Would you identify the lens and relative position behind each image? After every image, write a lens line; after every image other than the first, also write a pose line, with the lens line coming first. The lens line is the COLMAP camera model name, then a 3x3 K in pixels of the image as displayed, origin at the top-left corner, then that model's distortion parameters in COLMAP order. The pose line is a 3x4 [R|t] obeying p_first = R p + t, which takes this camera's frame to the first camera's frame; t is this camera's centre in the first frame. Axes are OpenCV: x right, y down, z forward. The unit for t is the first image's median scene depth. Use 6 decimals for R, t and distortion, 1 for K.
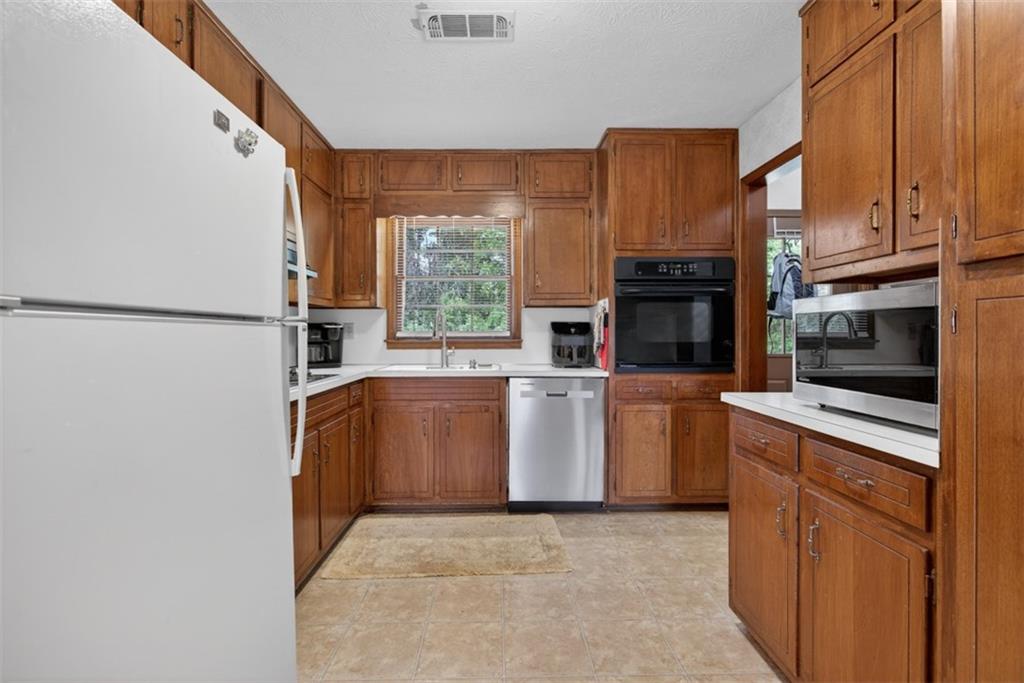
lens RADIAL K [[456.9, 0, 505.4], [0, 456.9, 334.2], [0, 0, 1]] dist [-0.013307, 0.004744]
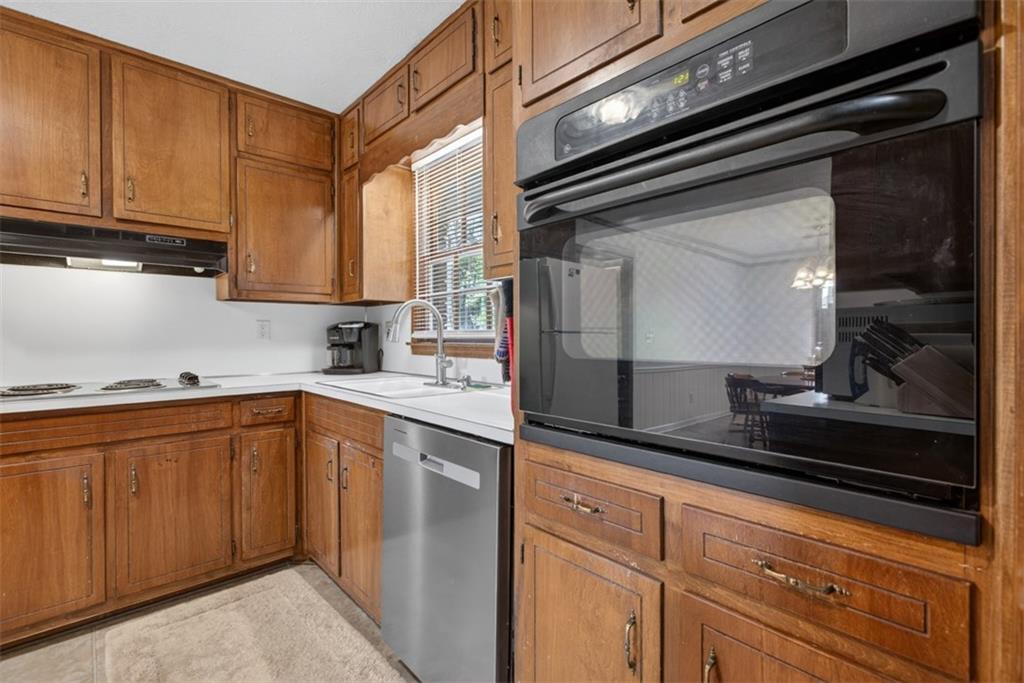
lens RADIAL K [[456.9, 0, 510.1], [0, 456.9, 339.2], [0, 0, 1]] dist [-0.013307, 0.004744]
pose [[0.669667, 0.005129, -0.742644, 0.509606], [0.002106, 0.999959, 0.008805, 0.000797], [0.742659, -0.007461, 0.669628, 0.740710]]
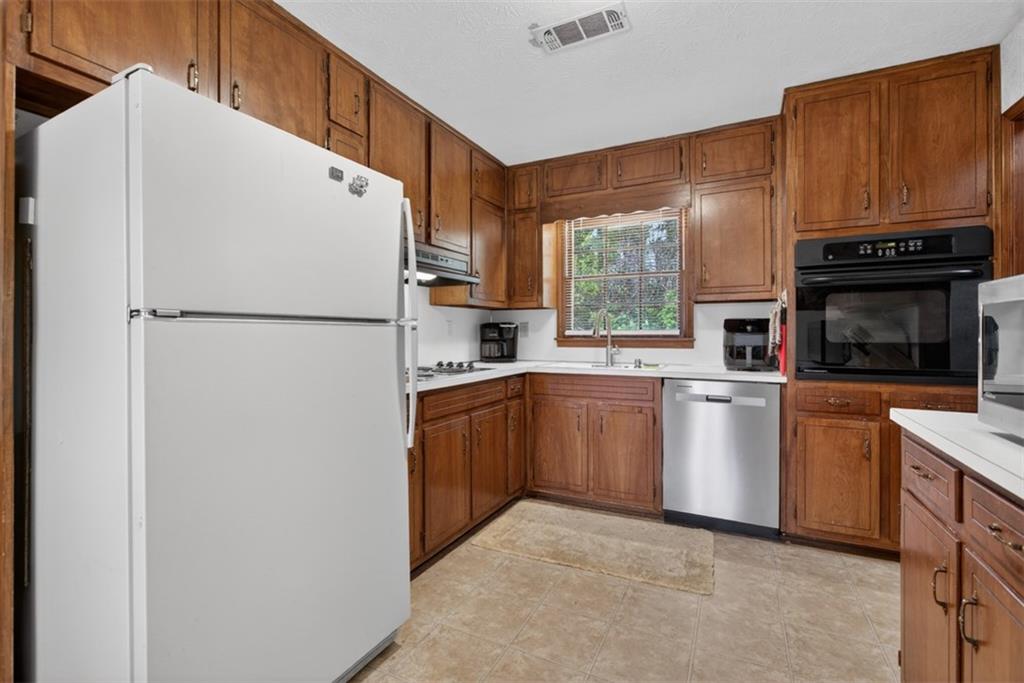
lens RADIAL K [[456.9, 0, 509.5], [0, 456.9, 334.2], [0, 0, 1]] dist [-0.013307, 0.004744]
pose [[0.885707, 0.000626, -0.464245, 0.162491], [0.000729, 0.999996, 0.002740, 0.000447], [0.464244, -0.002765, 0.885703, 0.015475]]
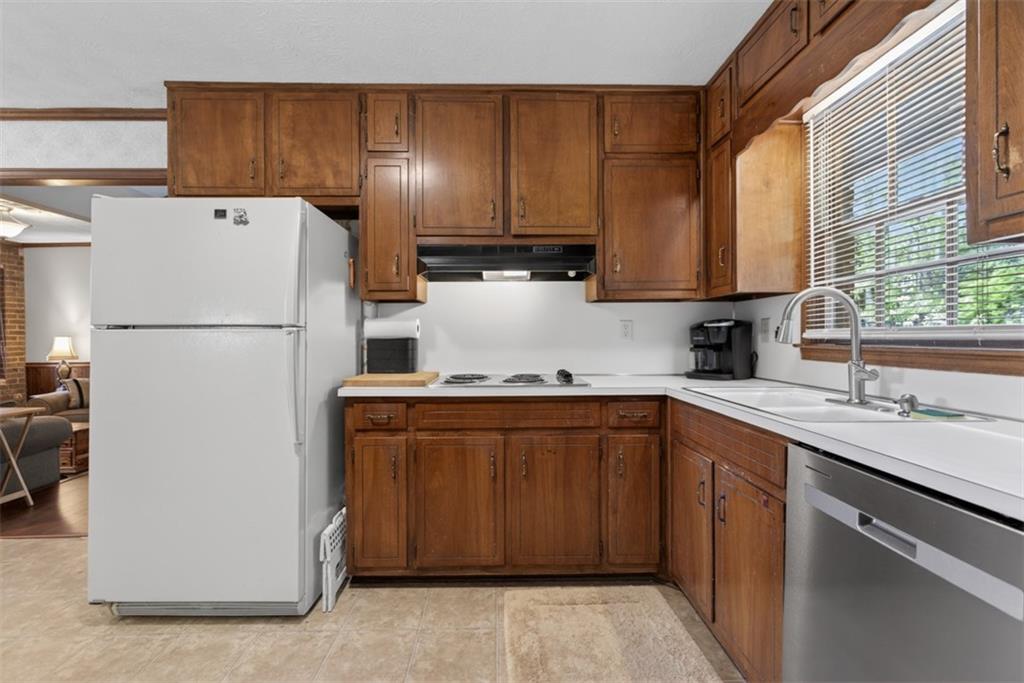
lens RADIAL K [[456.9, 0, 511.3], [0, 456.9, 339.9], [0, 0, 1]] dist [-0.013307, 0.004744]
pose [[0.013545, 0.008287, -0.999874, 0.402471], [0.004497, 0.999955, 0.008348, 0.000271], [0.999898, -0.004609, 0.013507, 0.744247]]
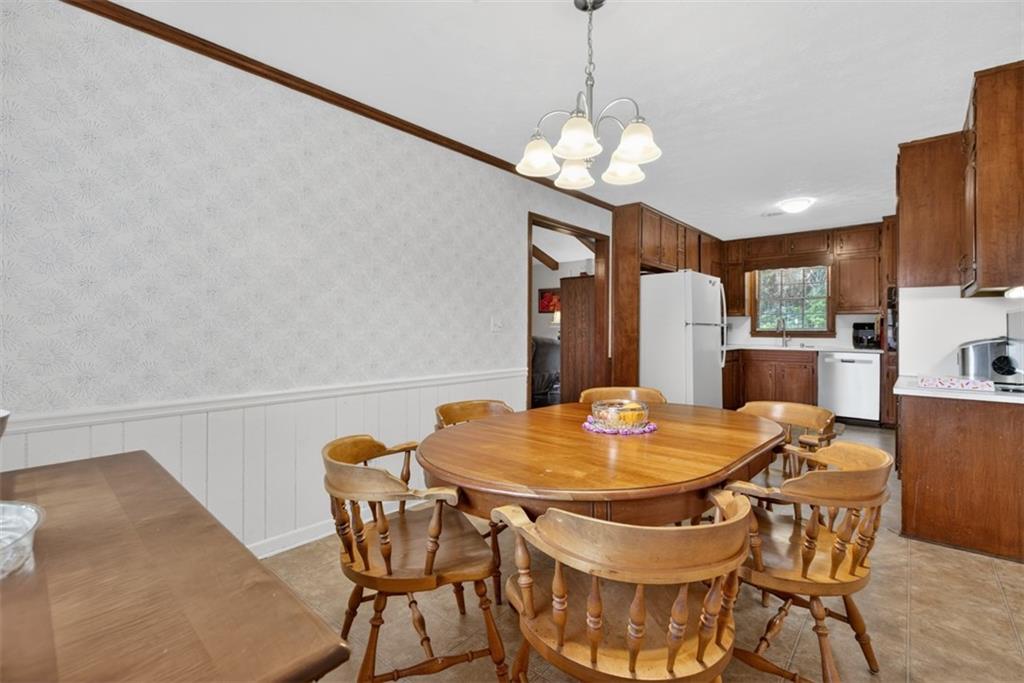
lens RADIAL K [[456.9, 0, 506.6], [0, 456.9, 326.3], [0, 0, 1]] dist [-0.013307, 0.004744]
pose [[0.731880, 0.000744, -0.681433, 0.359873], [-0.005025, 0.999978, -0.004306, 0.001545], [0.681415, 0.006576, 0.731867, -1.353394]]
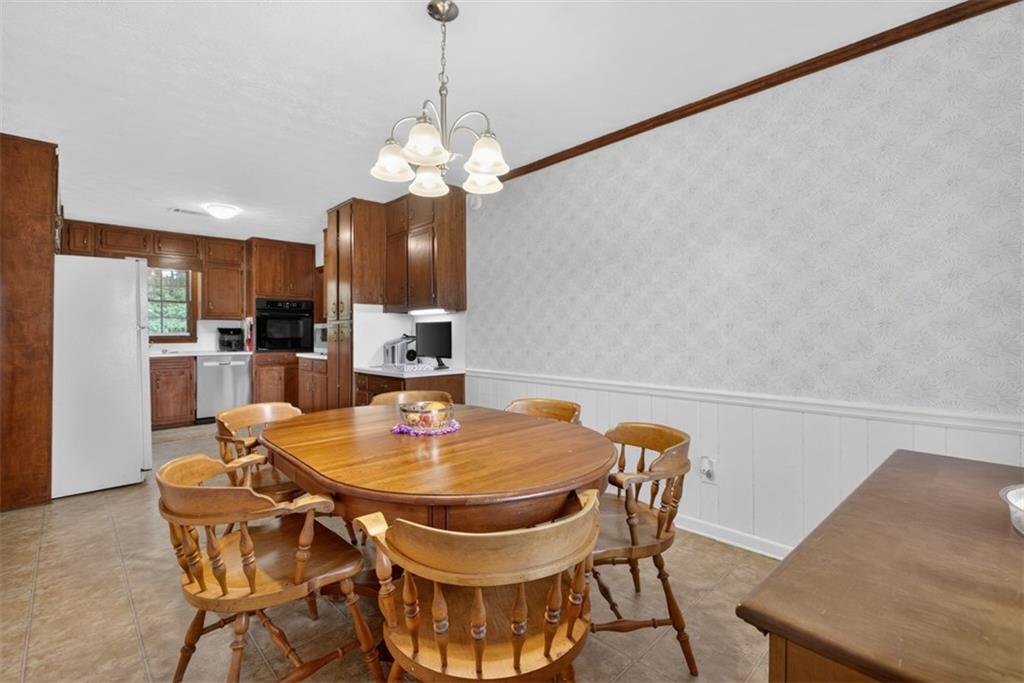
lens RADIAL K [[456.9, 0, 506.9], [0, 456.9, 331.6], [0, 0, 1]] dist [-0.013307, 0.004744]
pose [[0.730927, 0.002520, 0.682451, -0.351470], [0.000908, 0.999989, -0.004664, -0.001890], [-0.682455, 0.004028, 0.730917, -1.344362]]
